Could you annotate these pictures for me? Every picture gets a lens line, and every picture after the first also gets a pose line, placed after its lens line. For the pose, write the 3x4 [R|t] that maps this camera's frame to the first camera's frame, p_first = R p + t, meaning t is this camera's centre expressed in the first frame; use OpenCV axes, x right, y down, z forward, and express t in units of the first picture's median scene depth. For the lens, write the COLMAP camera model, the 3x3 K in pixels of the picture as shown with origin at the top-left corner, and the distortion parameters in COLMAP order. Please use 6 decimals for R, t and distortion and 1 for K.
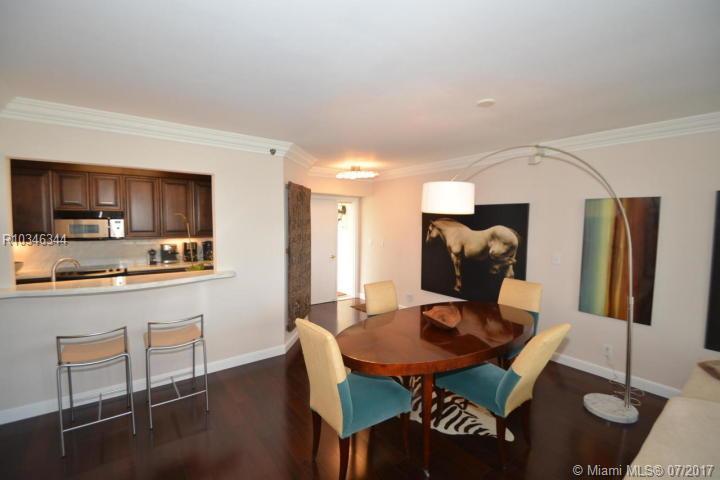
lens RADIAL K [[314.9, 0, 362.7], [0, 314.9, 239.7], [0, 0, 1]] dist [0.004473, -0.010298]
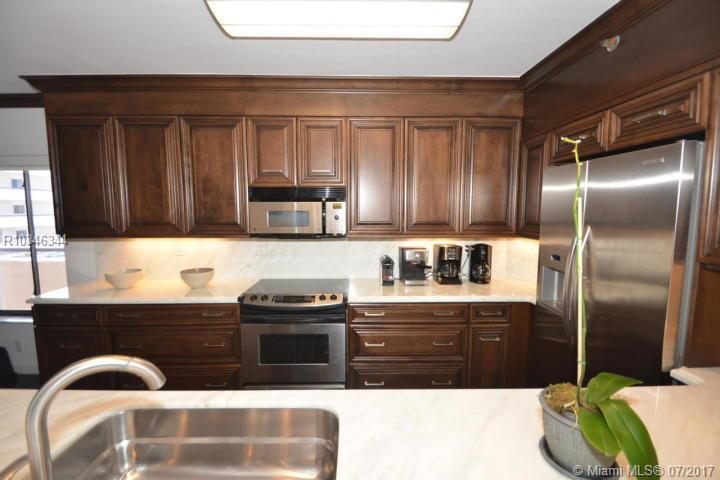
lens RADIAL K [[314.9, 0, 357.5], [0, 314.9, 240.6], [0, 0, 1]] dist [0.004473, -0.010298]
pose [[0.797582, 0.046778, -0.601393, -0.402565], [-0.027987, 0.998785, 0.040572, -0.019498], [0.602560, -0.015528, 0.797922, 0.562032]]
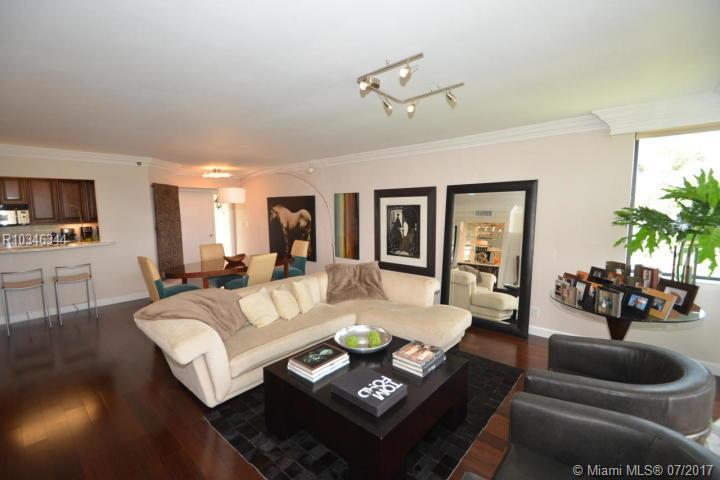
lens RADIAL K [[314.9, 0, 363.5], [0, 314.9, 242.1], [0, 0, 1]] dist [0.004473, -0.010298]
pose [[0.980645, -0.039282, 0.191814, 0.387267], [0.029198, 0.998053, 0.055116, 0.039602], [-0.193605, -0.048449, 0.979882, -0.594524]]
